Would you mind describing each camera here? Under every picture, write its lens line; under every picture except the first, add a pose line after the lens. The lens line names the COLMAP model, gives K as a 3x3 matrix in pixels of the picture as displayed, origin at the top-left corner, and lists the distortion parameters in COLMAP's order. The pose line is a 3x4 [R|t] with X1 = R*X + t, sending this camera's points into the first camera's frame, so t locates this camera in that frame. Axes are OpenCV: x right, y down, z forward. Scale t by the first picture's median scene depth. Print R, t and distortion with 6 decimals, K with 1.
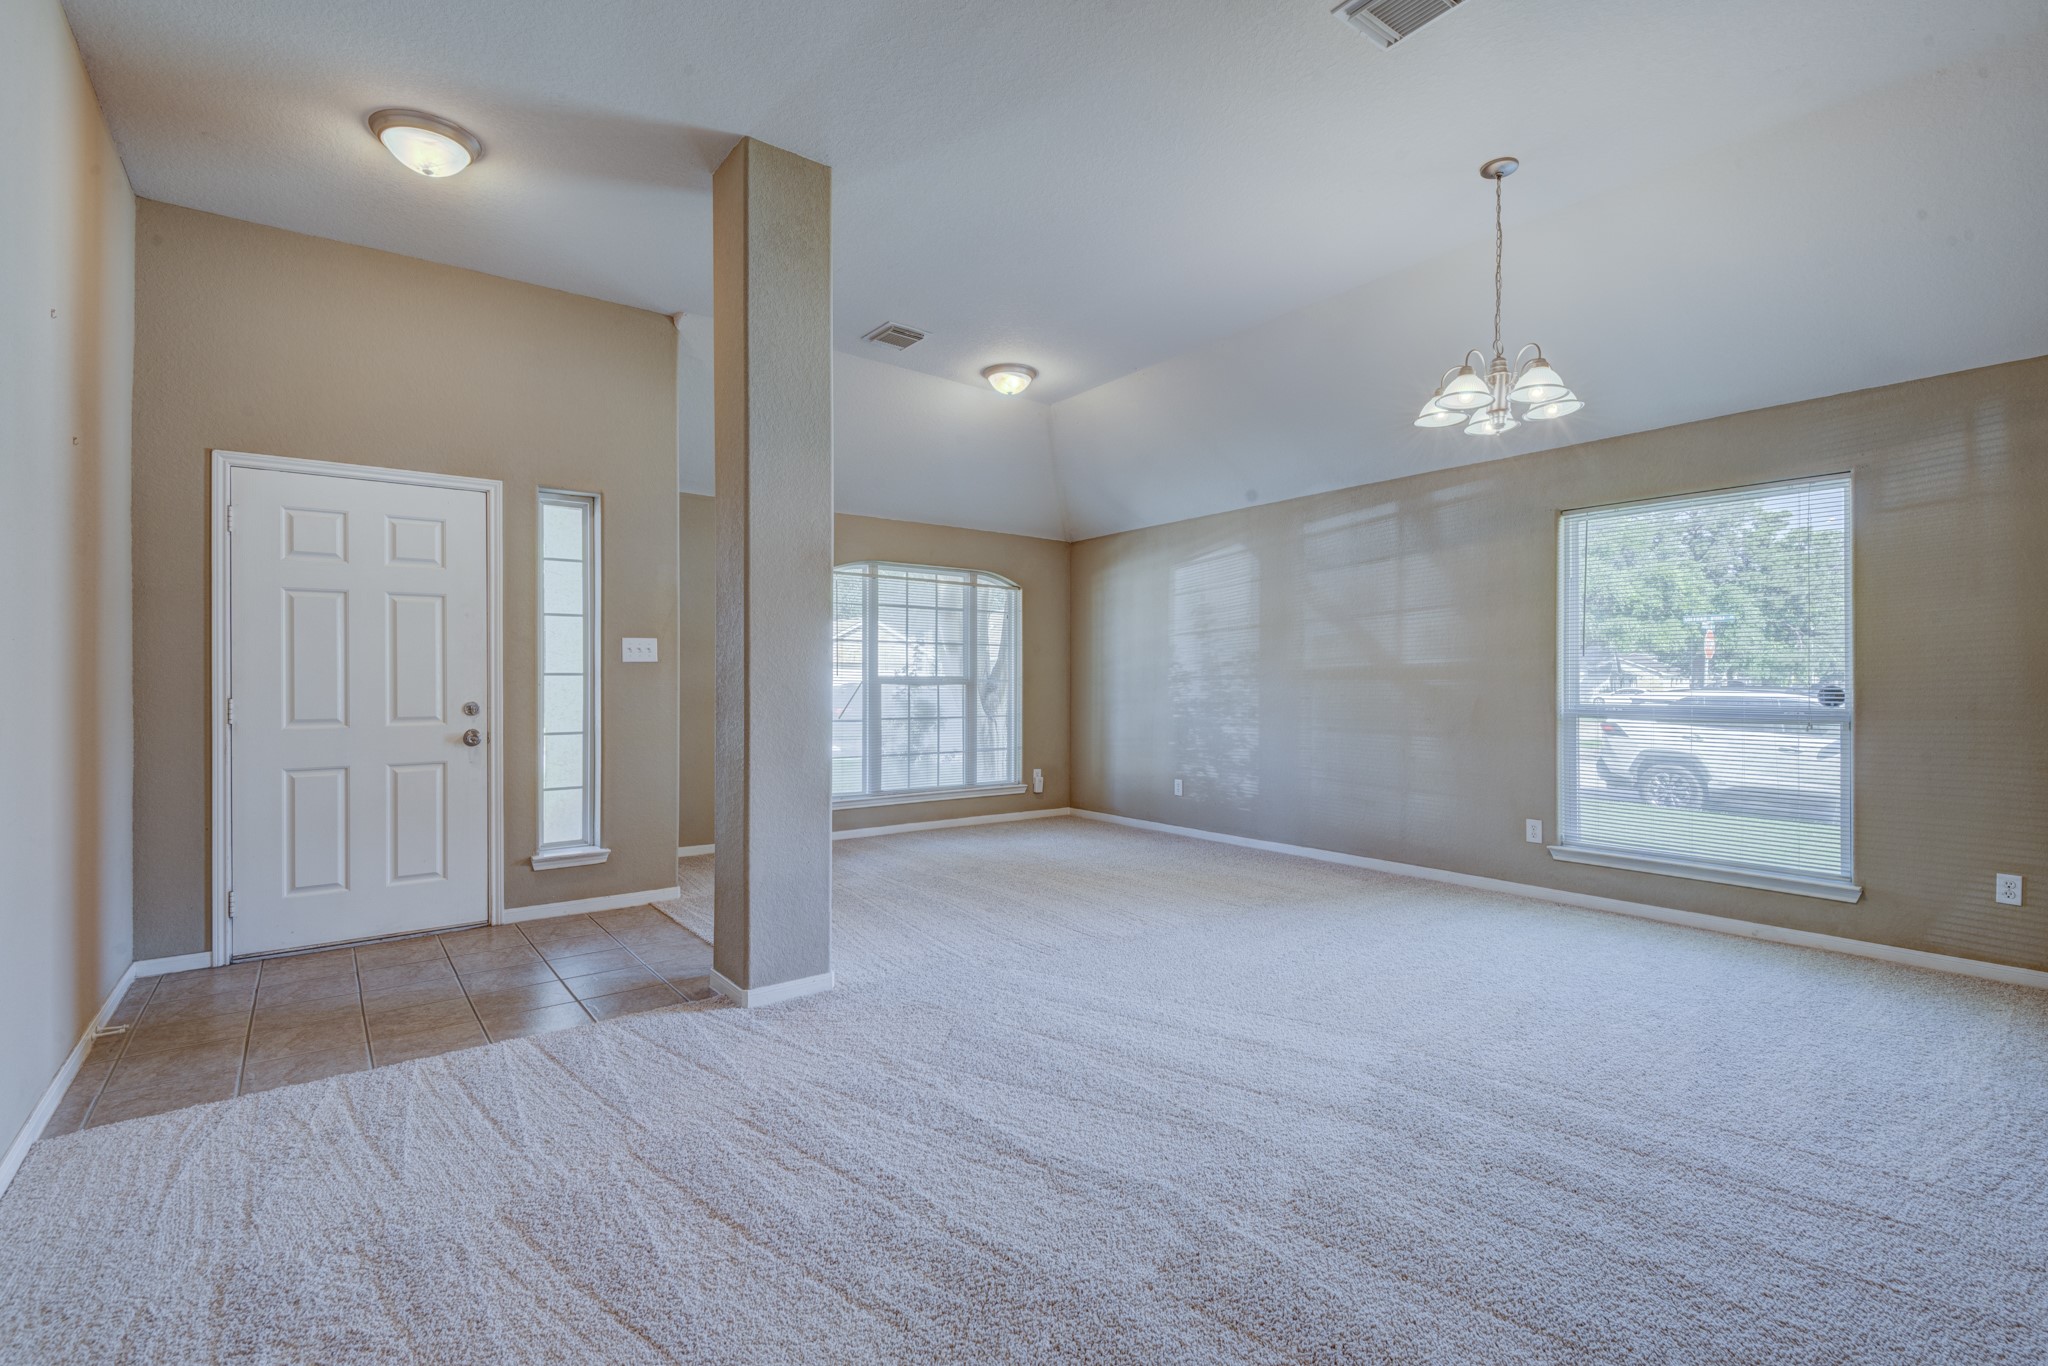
lens RADIAL K [[928.1, 0, 1021.9], [0, 928.1, 682.1], [0, 0, 1]] dist [0.002200, -0.000120]
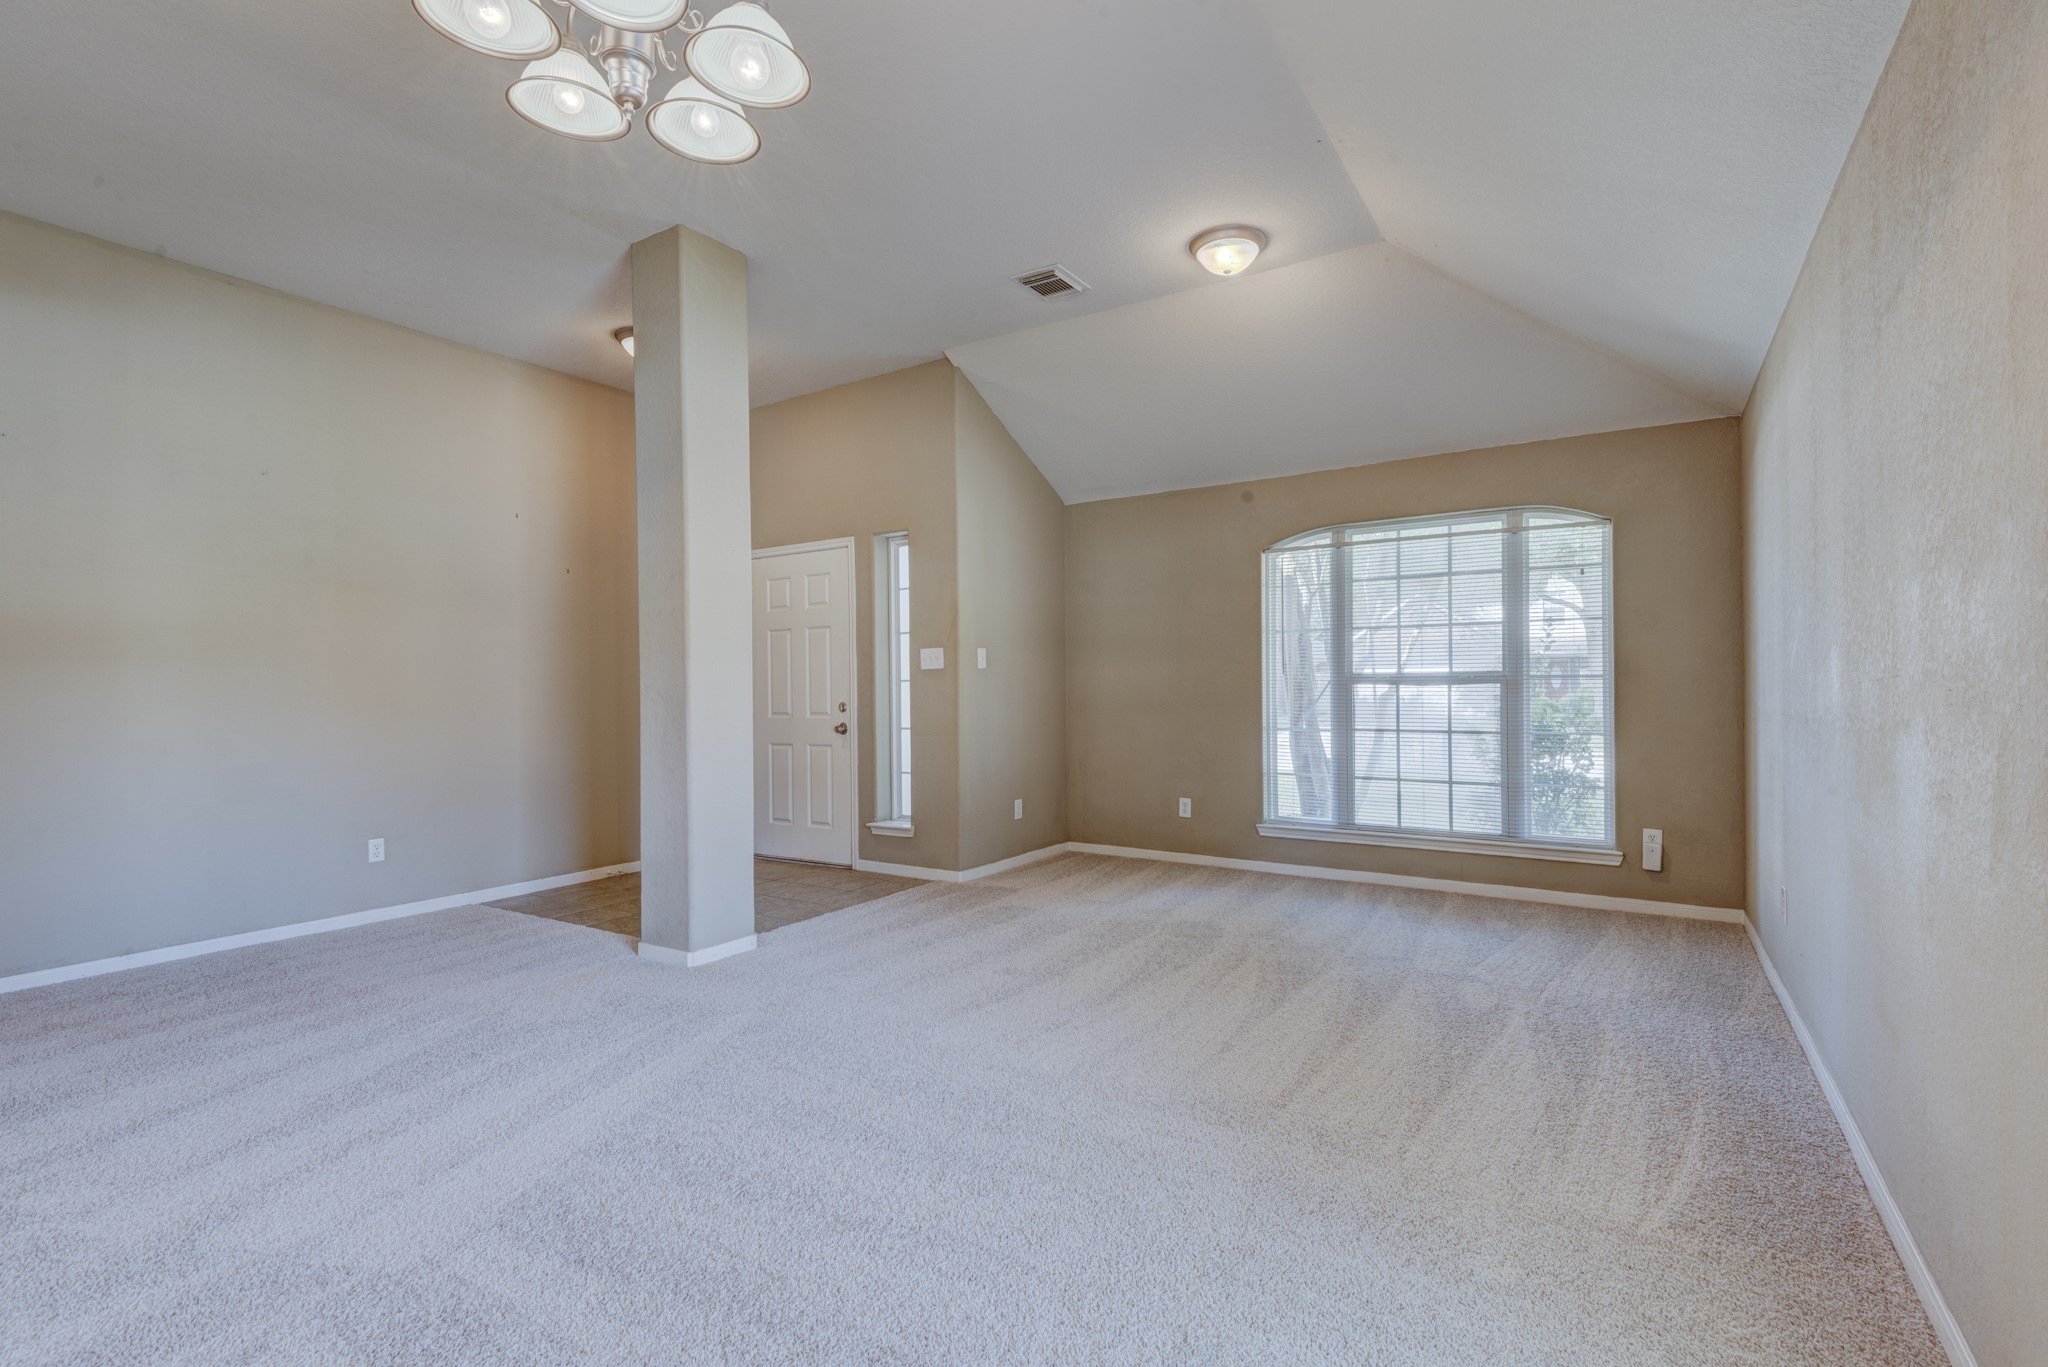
lens RADIAL K [[928.1, 0, 1021.9], [0, 928.1, 682.6], [0, 0, 1]] dist [0.002200, -0.000120]
pose [[0.339198, 0.000703, -0.940715, 0.679913], [0.013356, 0.999895, 0.005563, -0.009688], [0.940620, -0.014451, 0.339153, 0.693878]]
